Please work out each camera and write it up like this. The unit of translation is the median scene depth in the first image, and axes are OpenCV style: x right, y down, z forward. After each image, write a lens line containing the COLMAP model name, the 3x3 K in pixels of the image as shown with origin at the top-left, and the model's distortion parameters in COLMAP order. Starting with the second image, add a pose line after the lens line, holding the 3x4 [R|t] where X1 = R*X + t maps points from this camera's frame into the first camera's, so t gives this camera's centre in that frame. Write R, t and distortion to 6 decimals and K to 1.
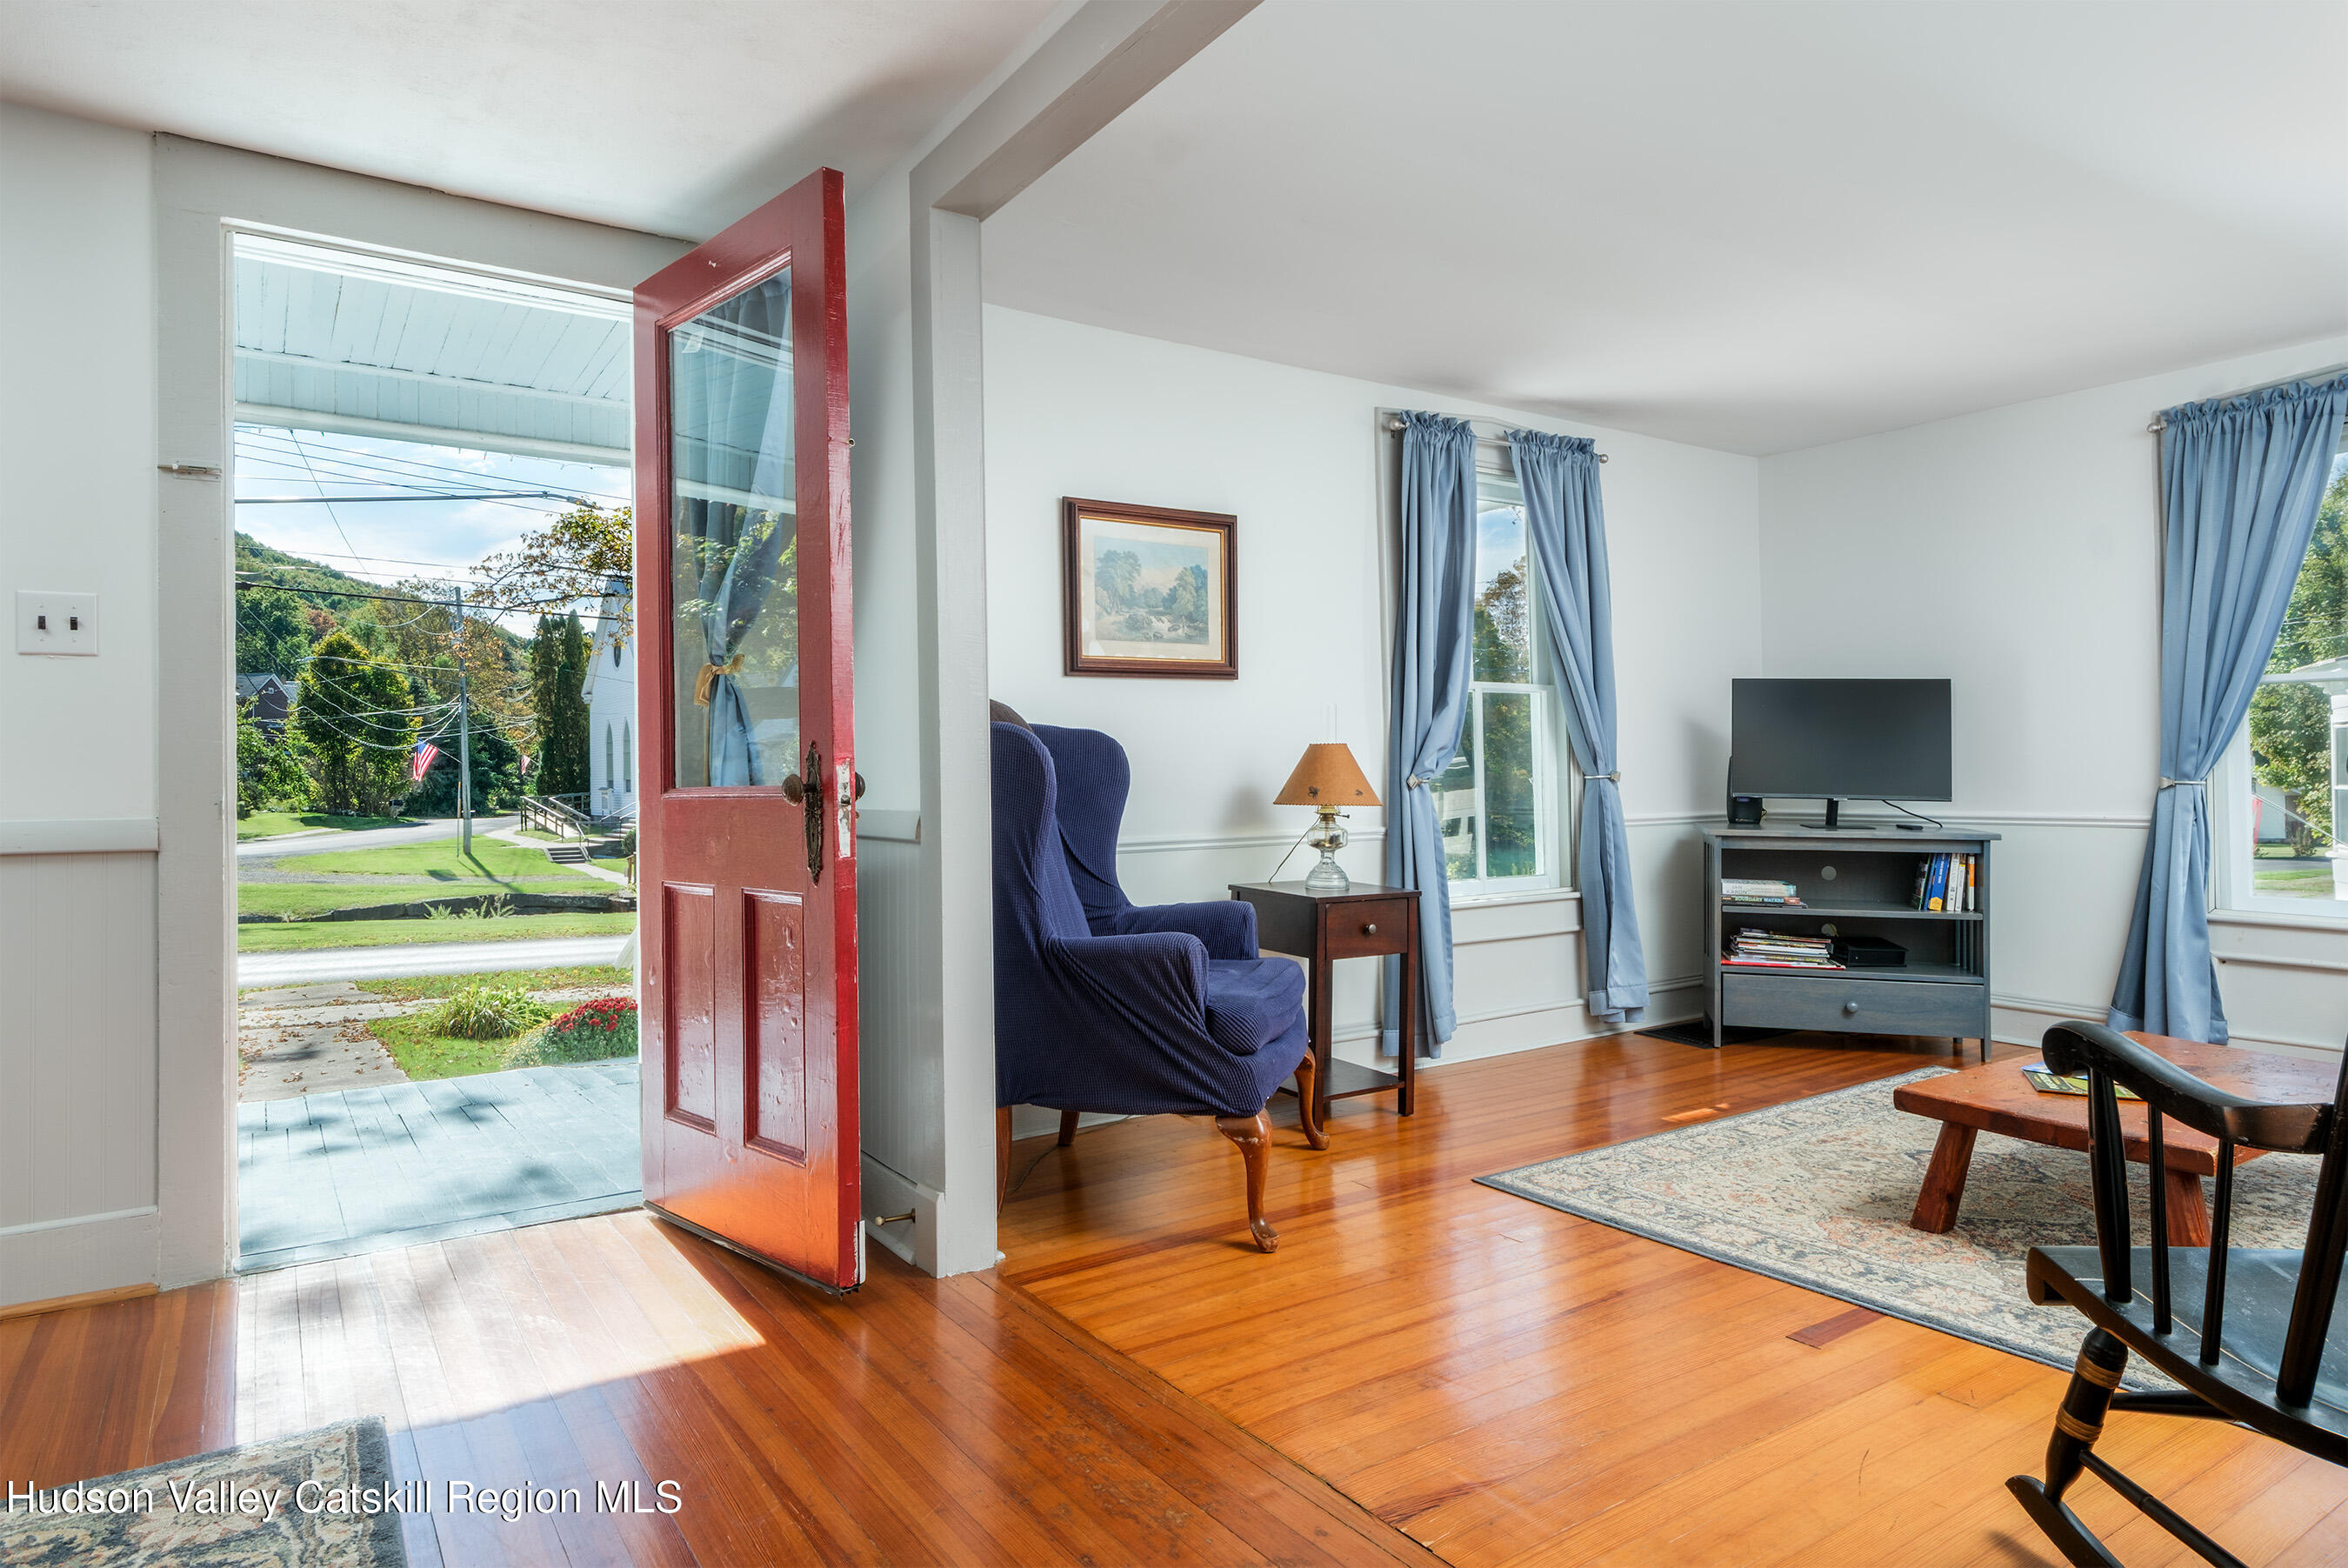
lens RADIAL K [[1396.4, 0, 1197.0], [0, 1396.4, 776.5], [0, 0, 1]] dist [0.013469, 0.002900]
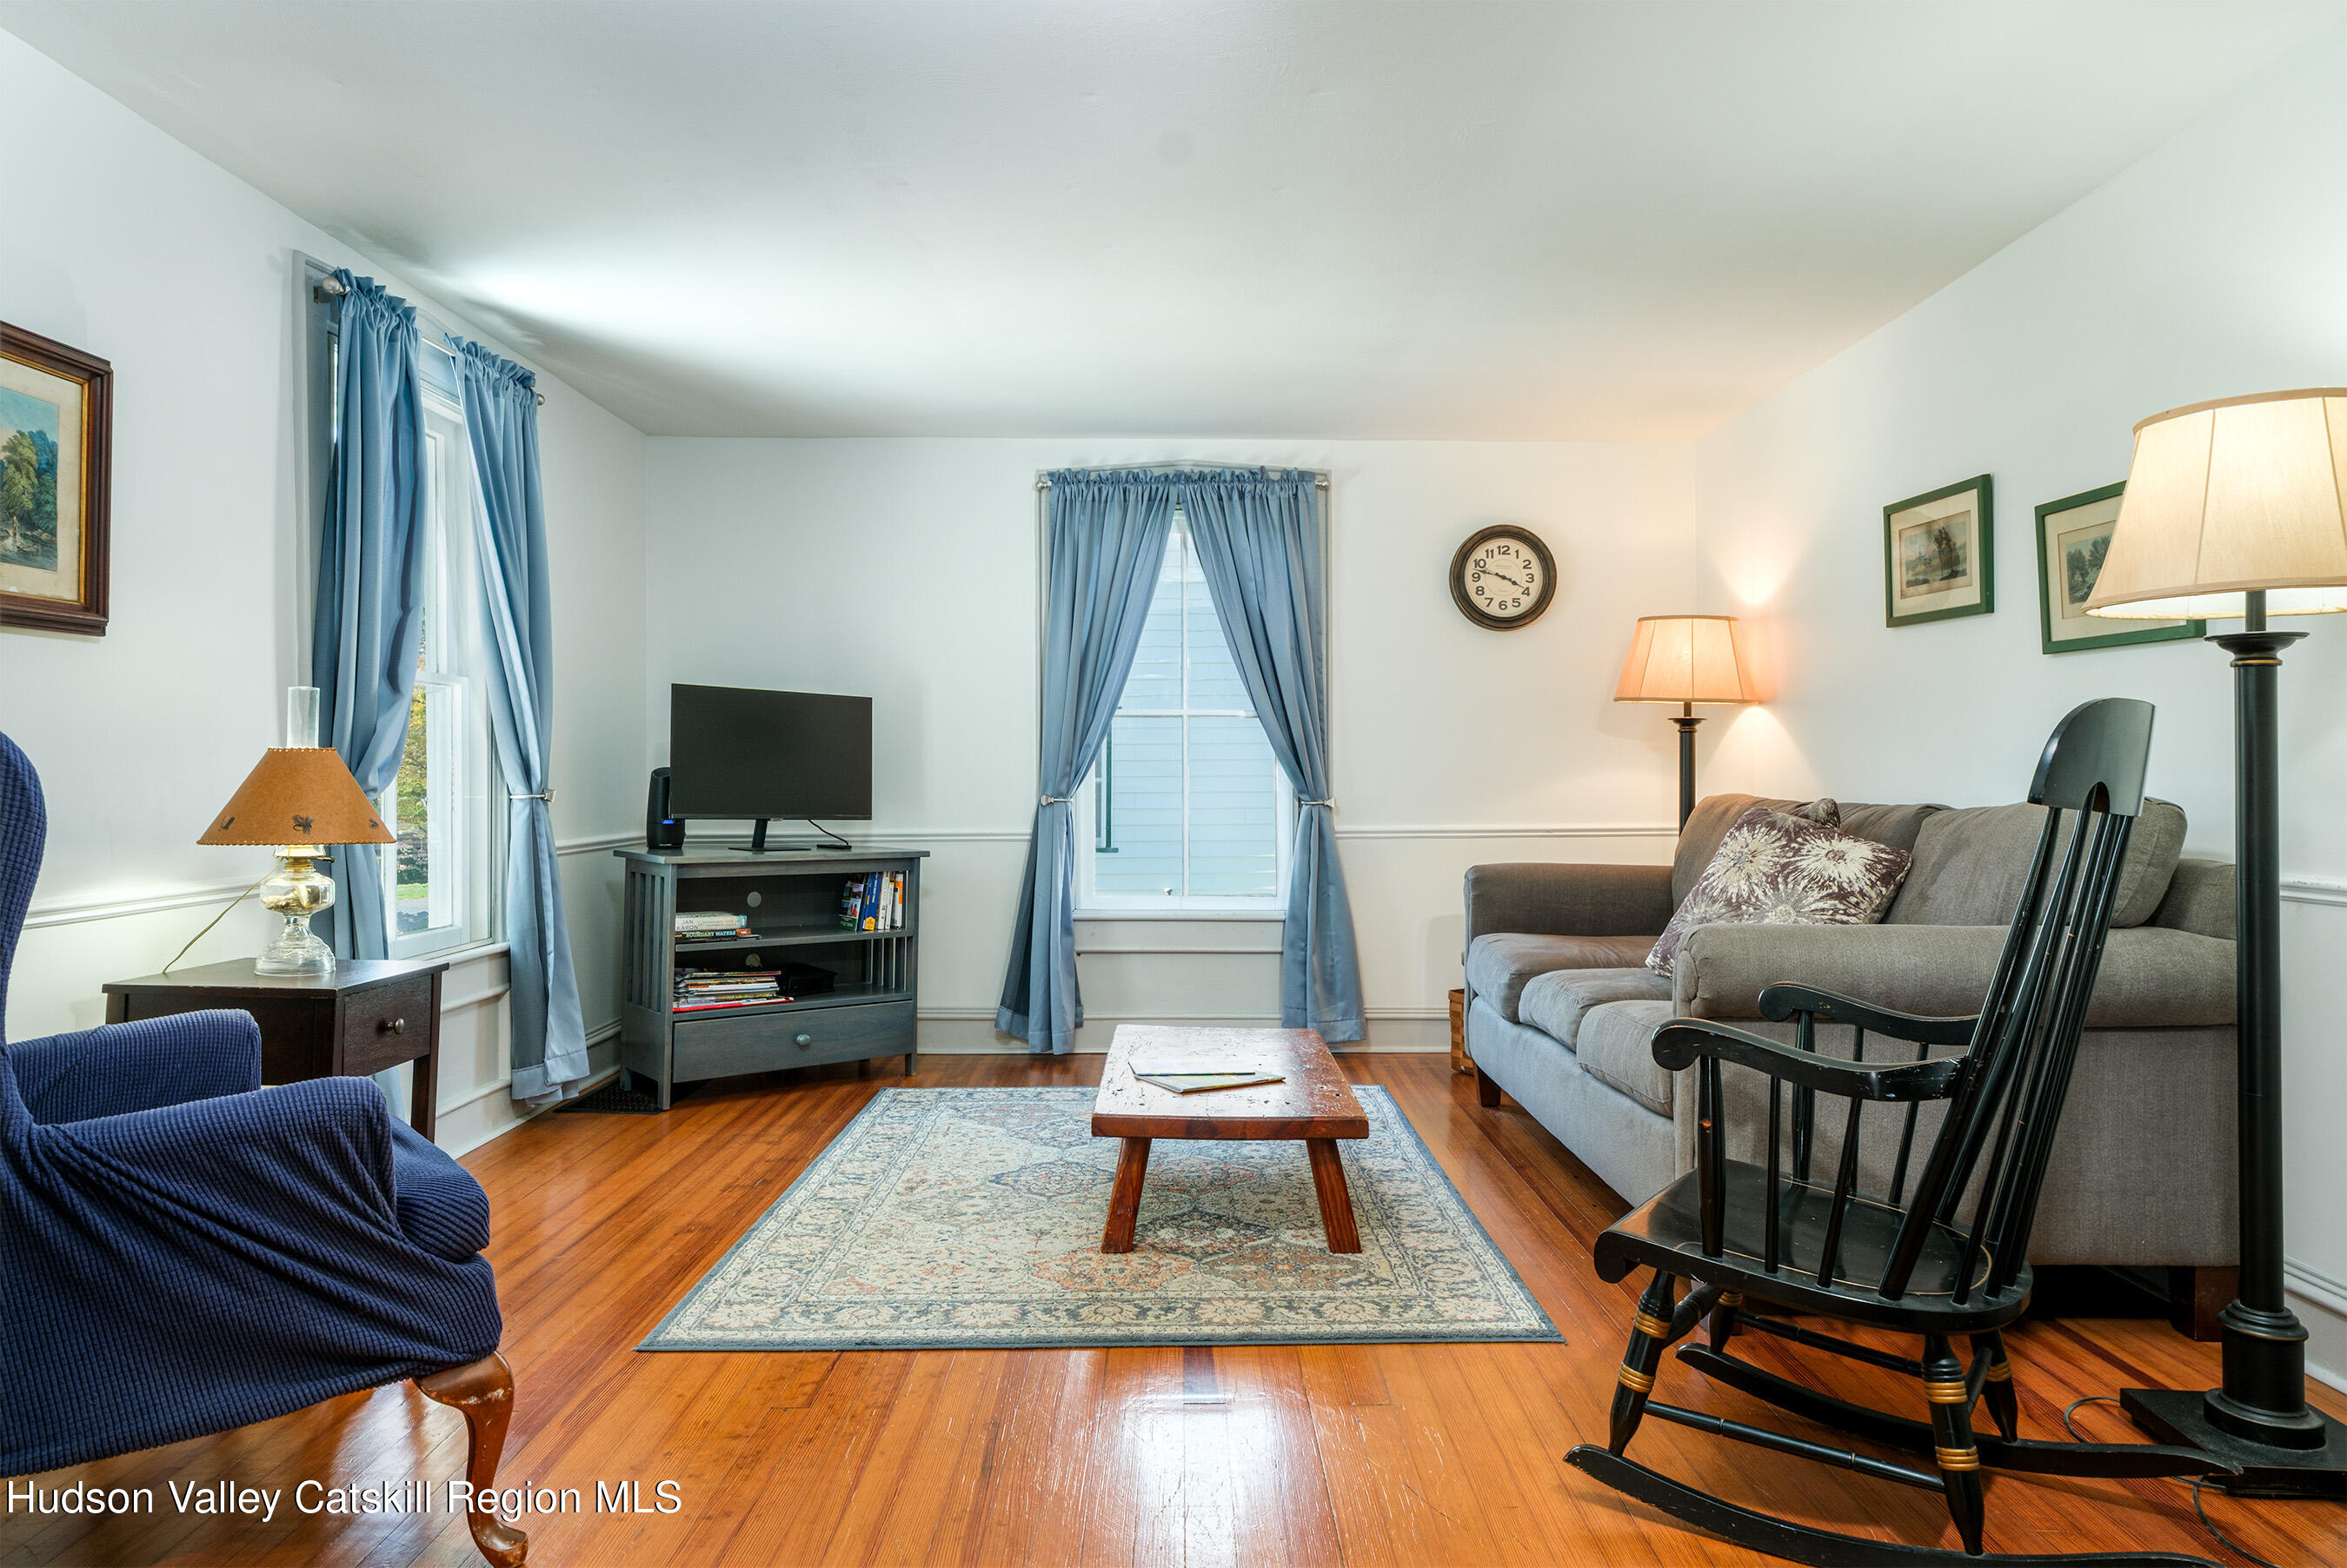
lens RADIAL K [[1455.2, 0, 1183.2], [0, 1455.2, 767.6], [0, 0, 1]] dist [0.006264, -0.005042]
pose [[0.556797, 0.013656, 0.830537, -0.209196], [-0.001301, 0.999878, -0.015568, -0.003879], [-0.830648, 0.007587, 0.556746, 0.247758]]
